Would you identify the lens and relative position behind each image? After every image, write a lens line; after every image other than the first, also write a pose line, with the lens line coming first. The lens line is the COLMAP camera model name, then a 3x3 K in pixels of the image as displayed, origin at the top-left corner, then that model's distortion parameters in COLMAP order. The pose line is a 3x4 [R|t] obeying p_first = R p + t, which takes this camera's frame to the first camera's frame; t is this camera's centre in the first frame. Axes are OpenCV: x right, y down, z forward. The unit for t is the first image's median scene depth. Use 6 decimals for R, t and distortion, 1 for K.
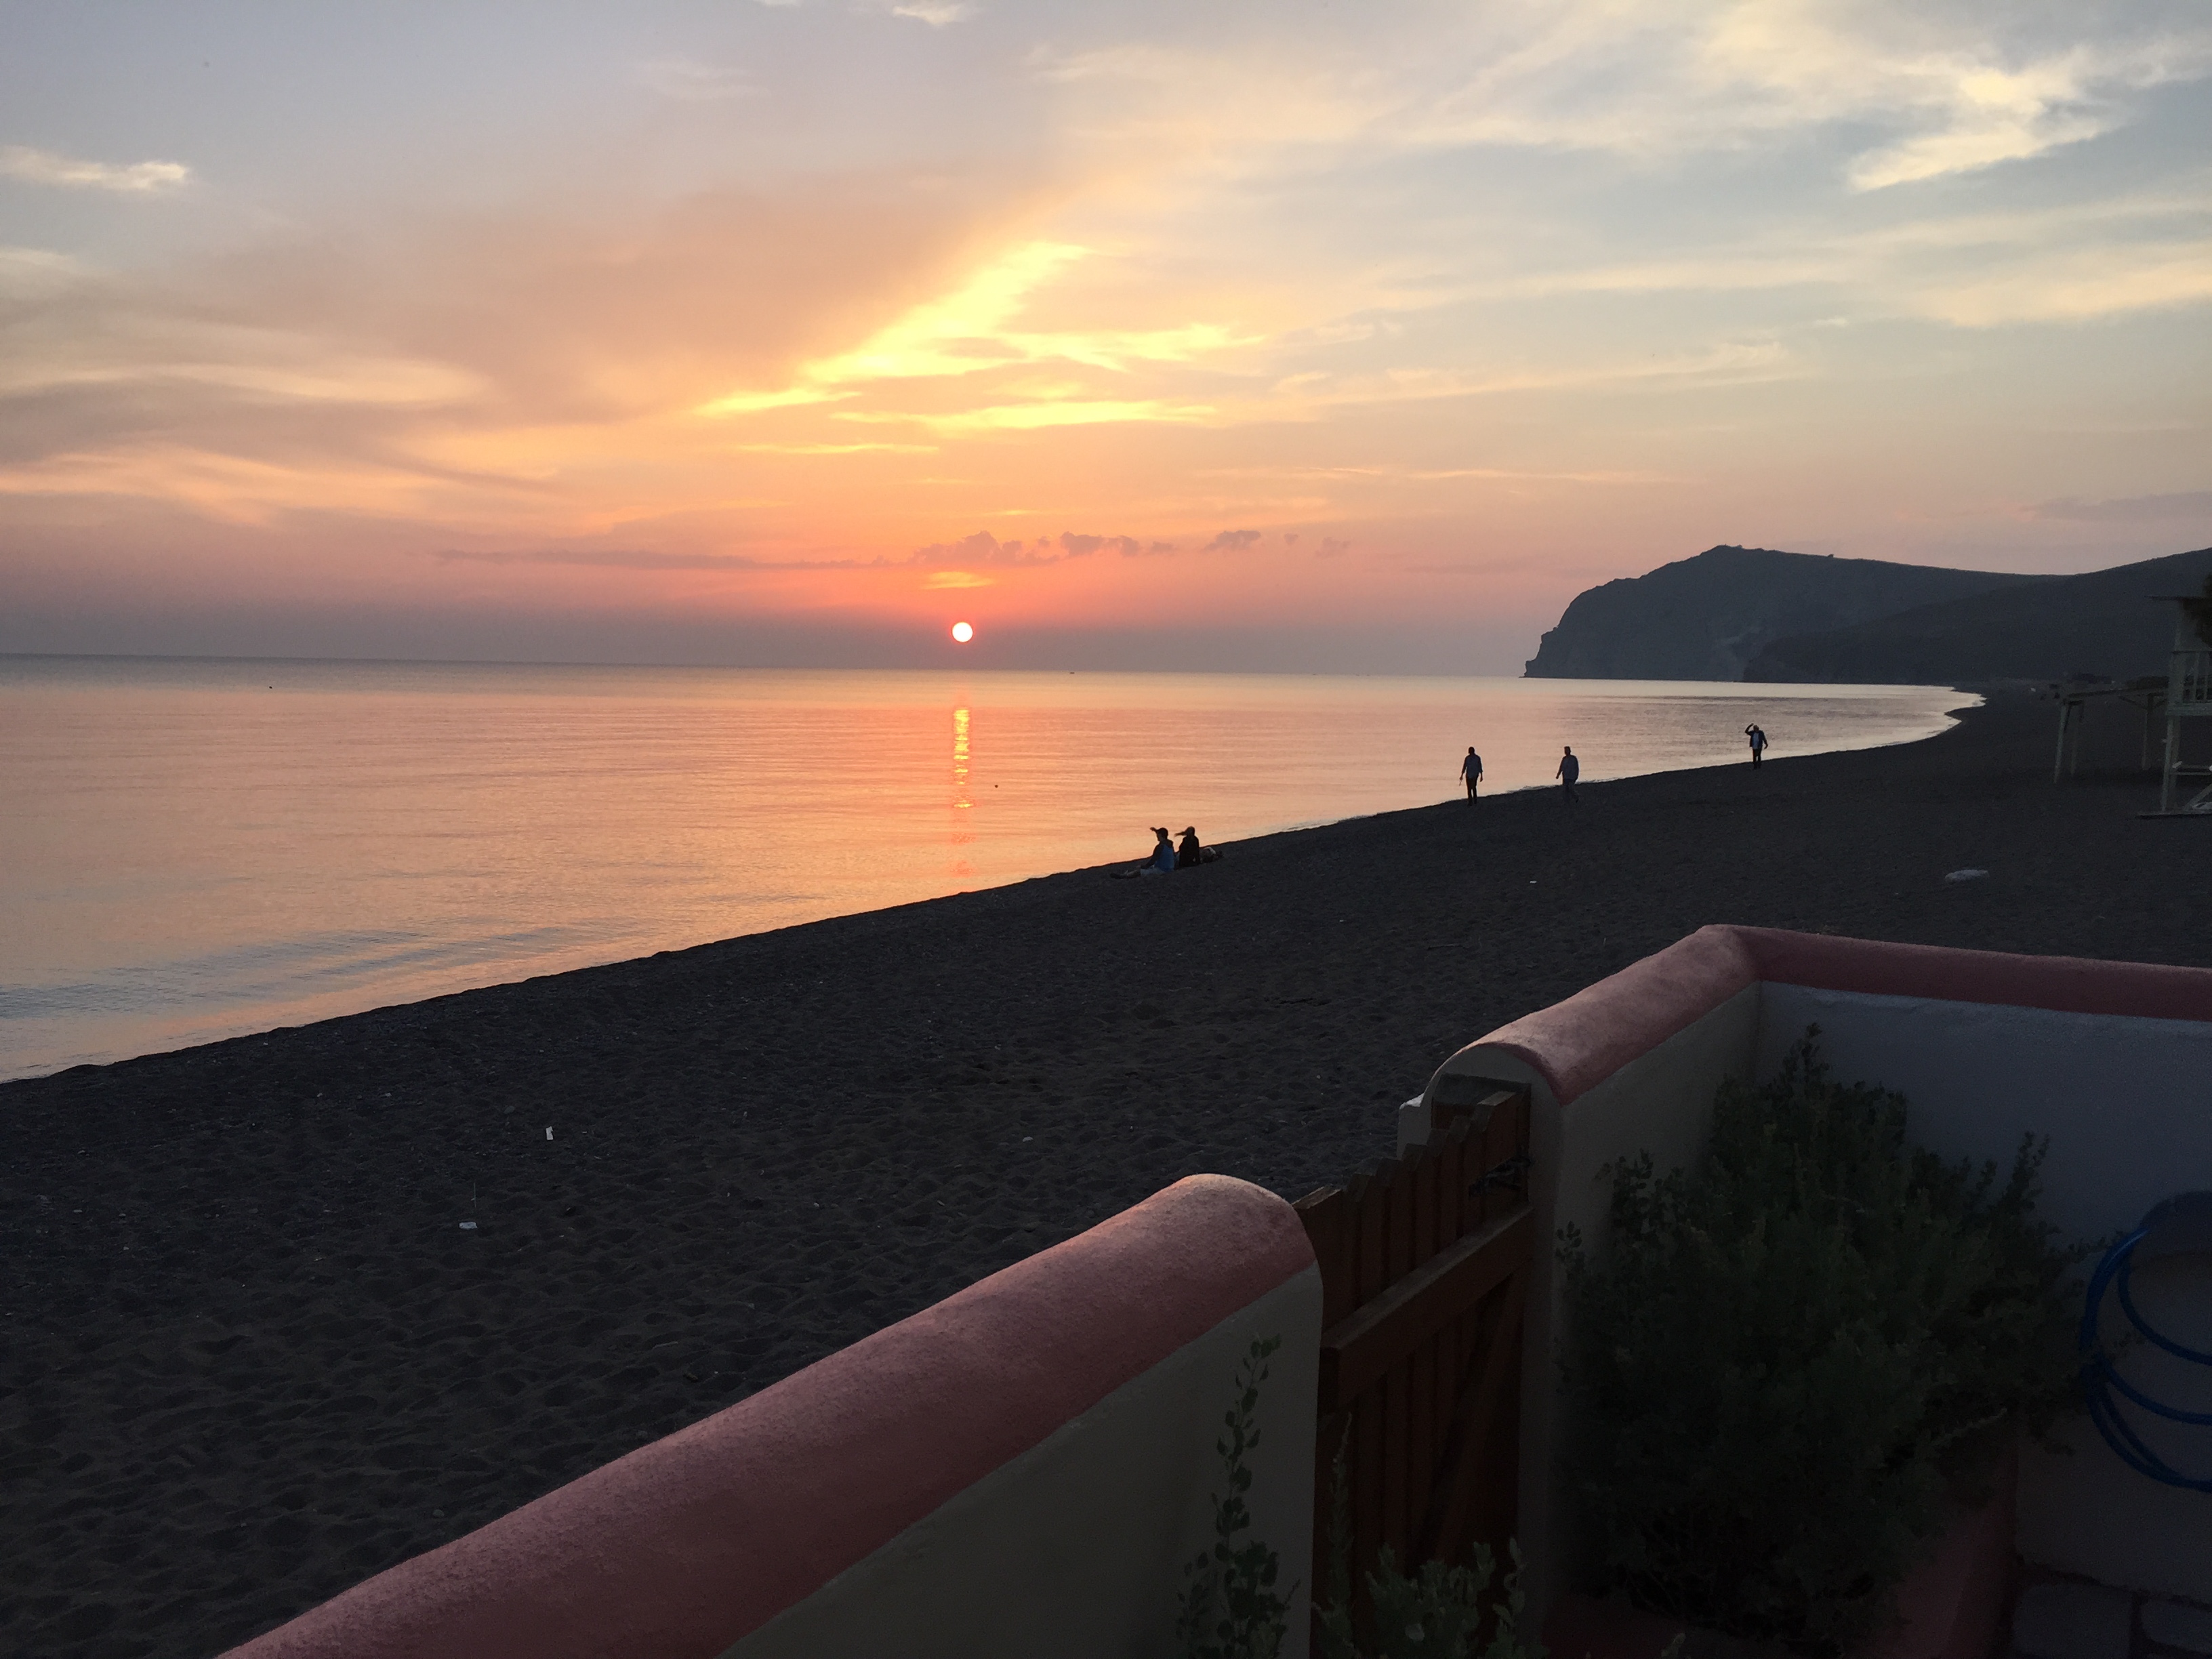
lens RADIAL K [[1826.3, 0, 1124.1], [0, 1826.3, 831.3], [0, 0, 1]] dist [-0.019666, -0.006455]
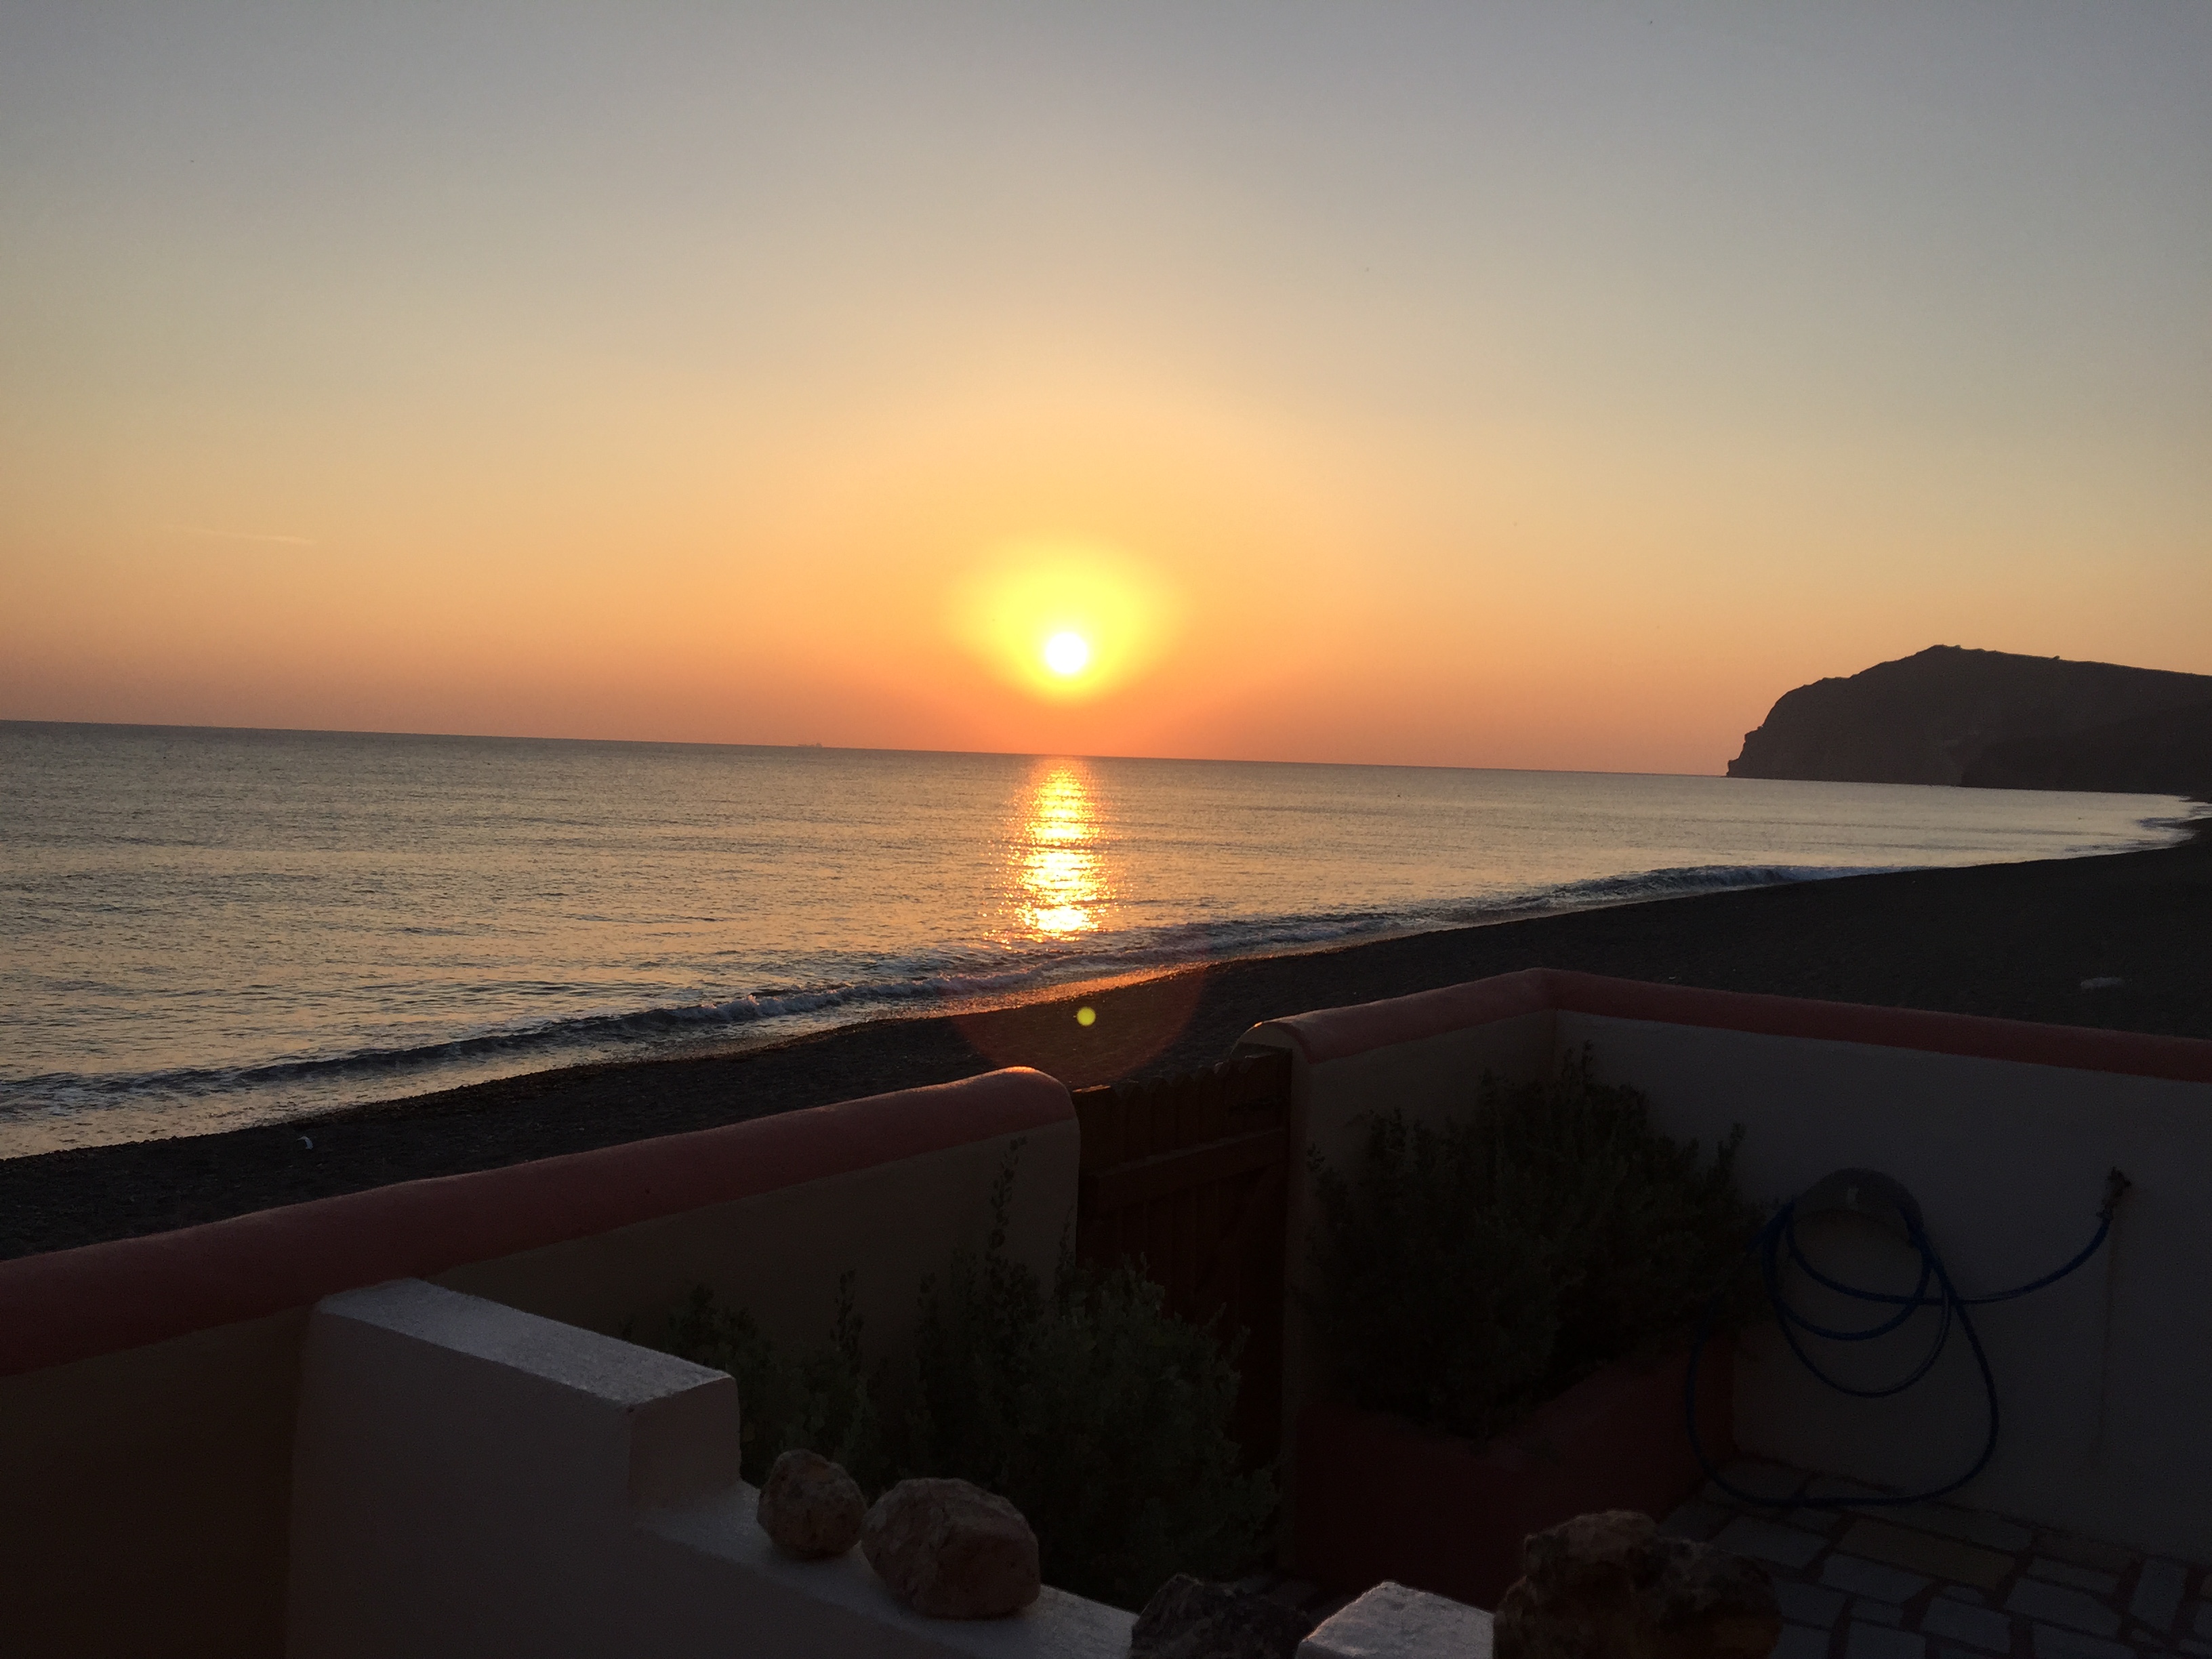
lens RADIAL K [[1826.3, 0, 1092.5], [0, 1826.3, 825.8], [0, 0, 1]] dist [-0.019666, -0.006455]
pose [[0.992286, 0.026637, -0.121071, 0.188055], [-0.032748, 0.998273, -0.048767, 0.026839], [0.119563, 0.052356, 0.991445, -0.419126]]
